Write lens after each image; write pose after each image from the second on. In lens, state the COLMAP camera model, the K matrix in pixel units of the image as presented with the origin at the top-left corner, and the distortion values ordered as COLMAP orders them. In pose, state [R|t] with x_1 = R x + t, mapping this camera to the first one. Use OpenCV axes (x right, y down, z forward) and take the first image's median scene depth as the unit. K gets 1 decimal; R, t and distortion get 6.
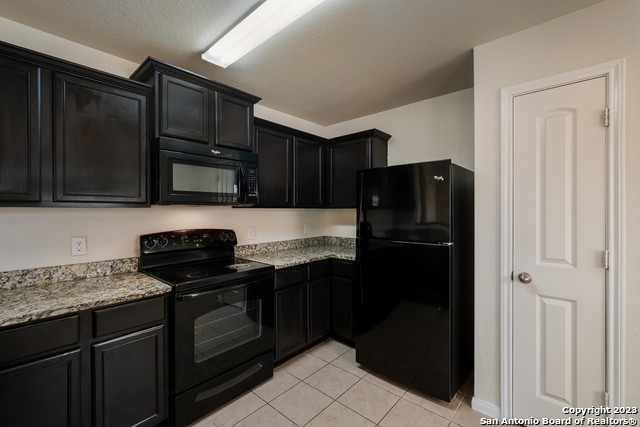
lens RADIAL K [[277.3, 0, 319.4], [0, 277.3, 211.4], [0, 0, 1]] dist [0.001270, 0.003977]
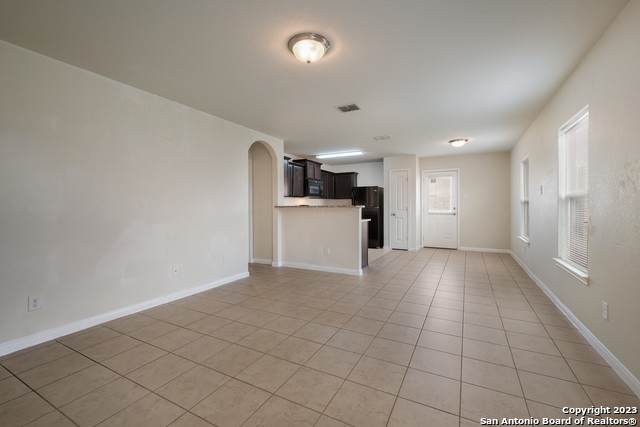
lens RADIAL K [[277.3, 0, 317.3], [0, 277.3, 210.4], [0, 0, 1]] dist [0.001270, 0.003977]
pose [[0.973867, -0.001681, 0.227114, -1.199527], [0.001123, 0.999996, 0.002584, 0.143238], [-0.227118, -0.002261, 0.973865, -2.503435]]
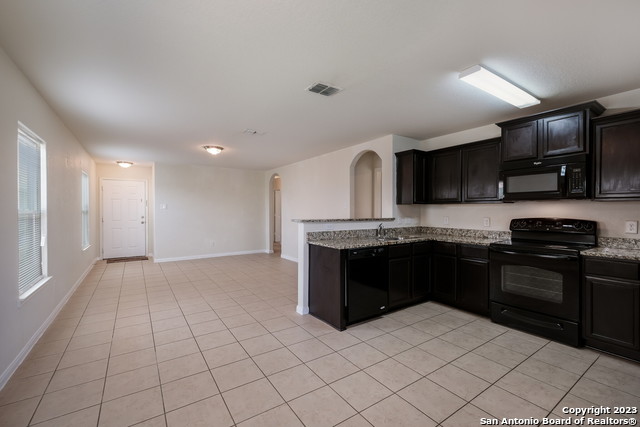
lens RADIAL K [[277.3, 0, 319.2], [0, 277.3, 211.4], [0, 0, 1]] dist [0.001270, 0.003977]
pose [[-0.239856, 0.006171, -0.970789, 1.356596], [-0.005487, 0.999955, 0.007712, 0.032299], [0.970793, 0.007176, -0.239811, 0.260107]]
